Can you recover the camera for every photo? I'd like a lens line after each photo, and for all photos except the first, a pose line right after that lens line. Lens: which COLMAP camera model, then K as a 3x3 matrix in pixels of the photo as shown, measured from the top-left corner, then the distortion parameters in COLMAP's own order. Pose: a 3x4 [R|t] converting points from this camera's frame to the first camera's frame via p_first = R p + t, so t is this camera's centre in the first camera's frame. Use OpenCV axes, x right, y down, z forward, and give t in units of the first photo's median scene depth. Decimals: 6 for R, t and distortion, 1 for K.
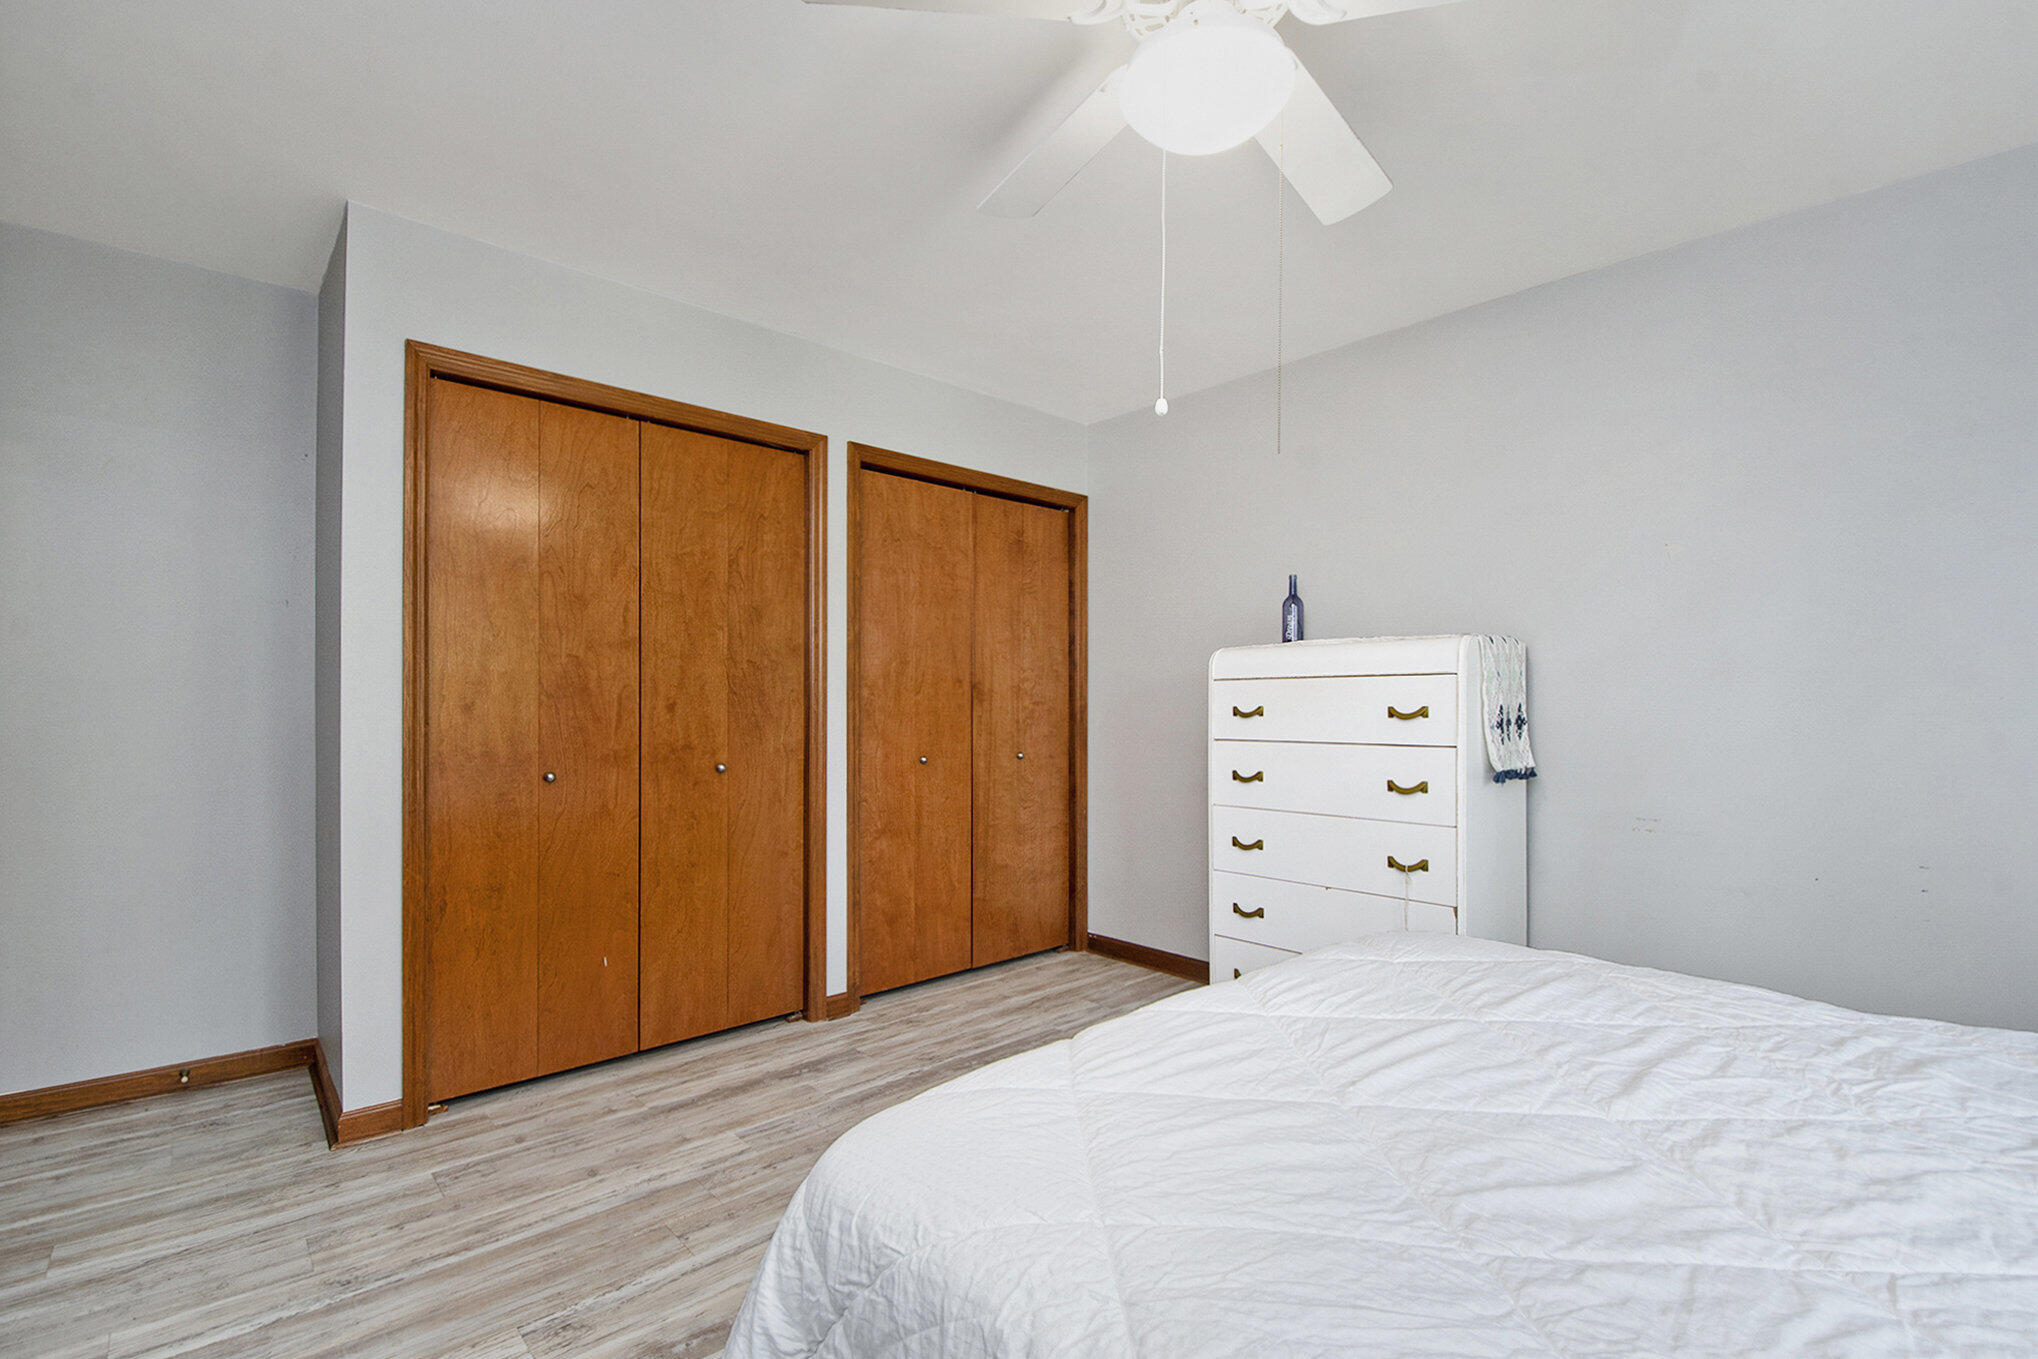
lens RADIAL K [[893.5, 0, 1002.8], [0, 893.5, 695.4], [0, 0, 1]] dist [0.002508, -0.016077]
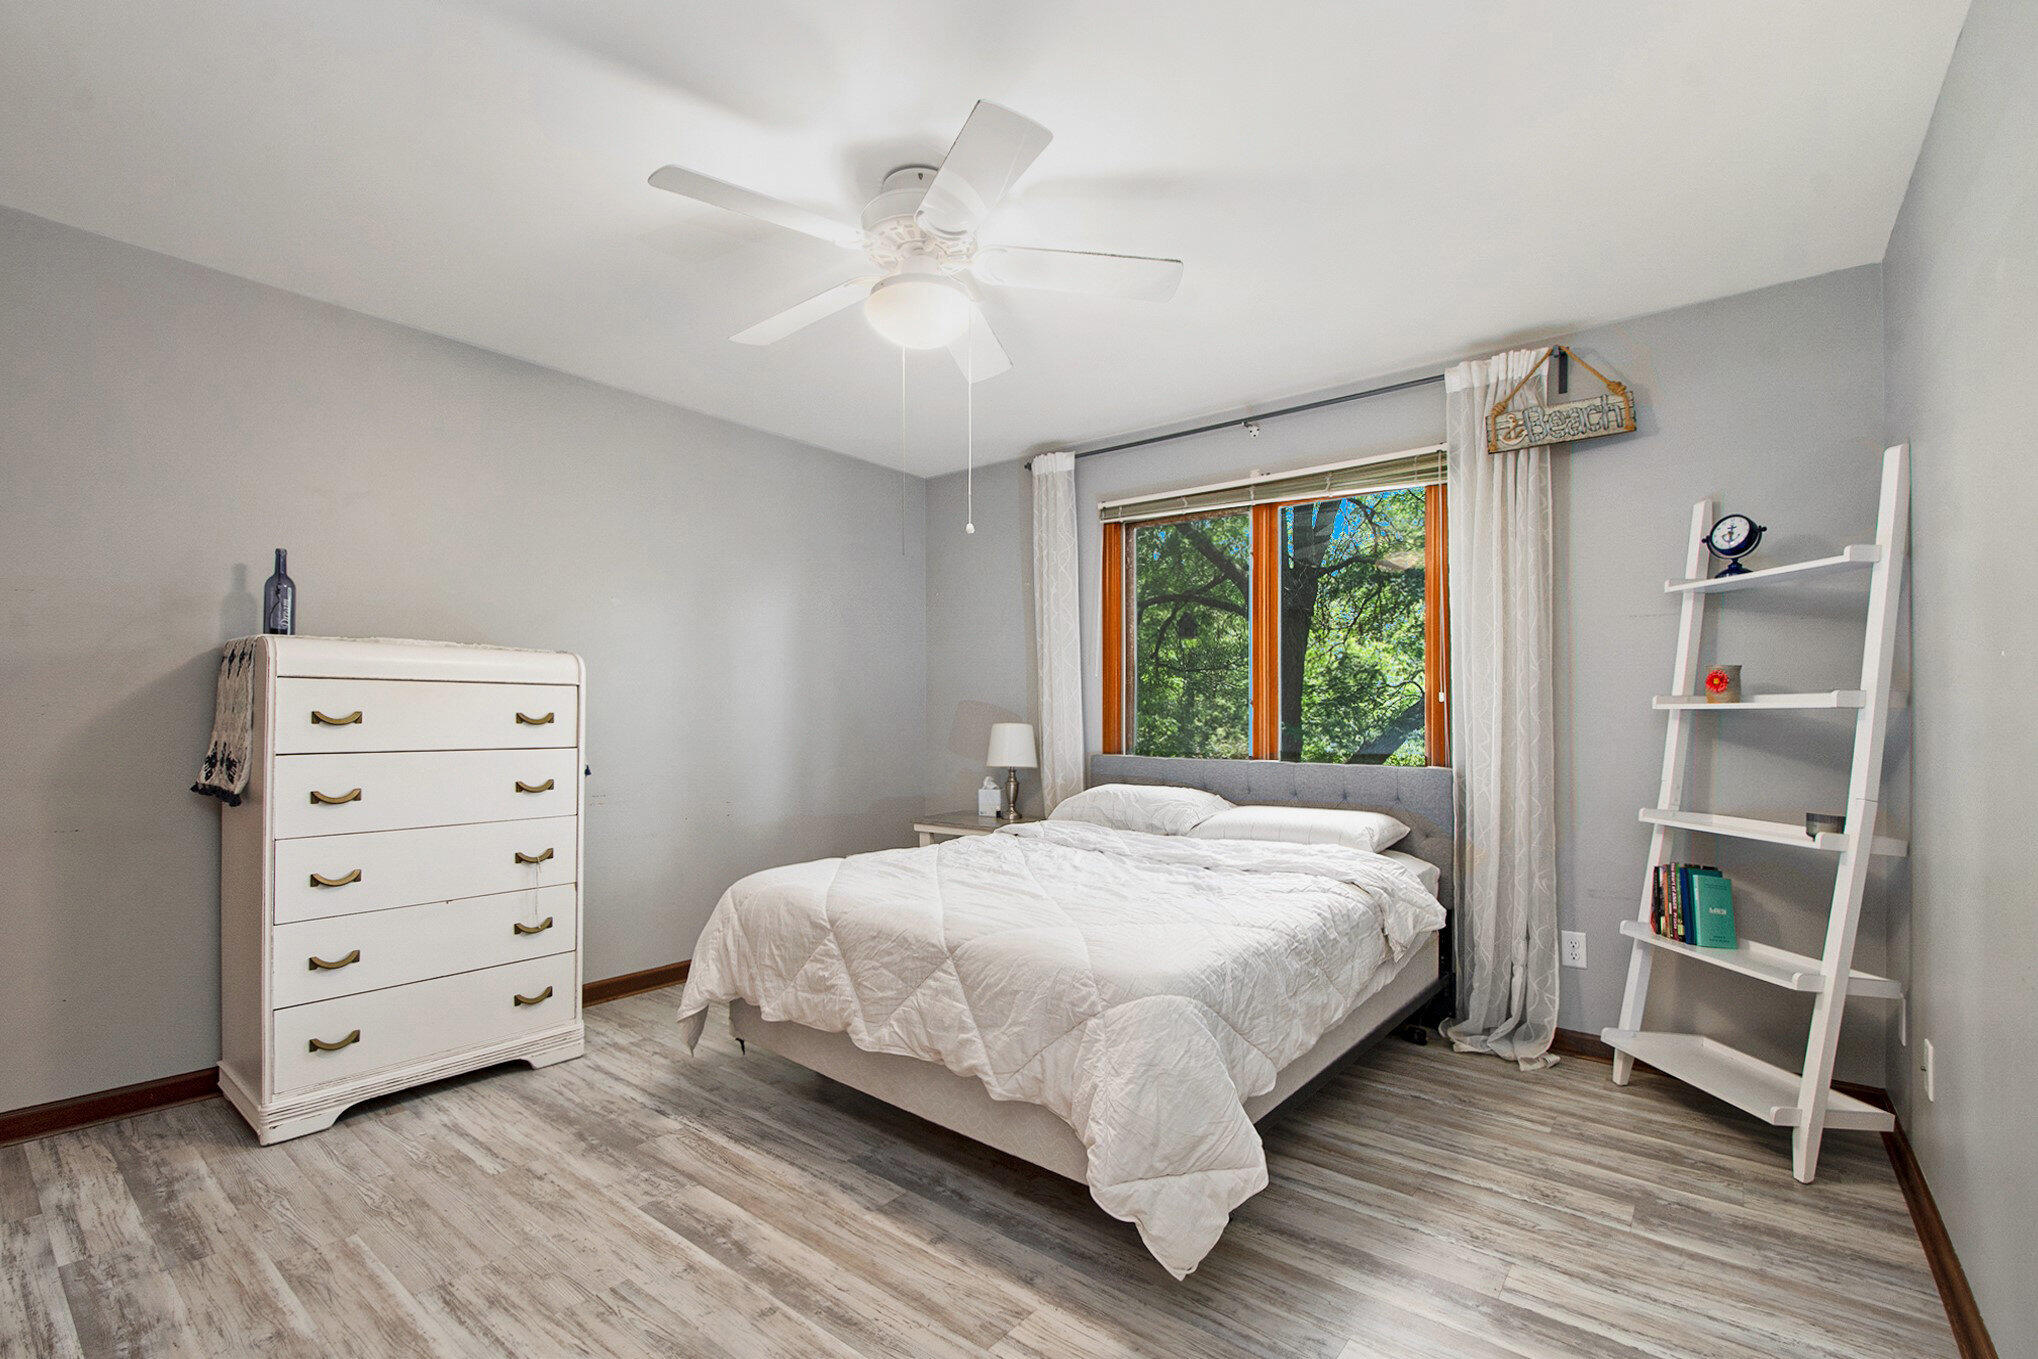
lens RADIAL K [[893.5, 0, 1002.8], [0, 893.5, 695.4], [0, 0, 1]] dist [0.002508, -0.016077]
pose [[-0.149494, 0.021307, 0.988533, -0.619293], [-0.021752, 0.999455, -0.024832, 0.004714], [-0.988523, -0.025214, -0.148949, 0.511986]]
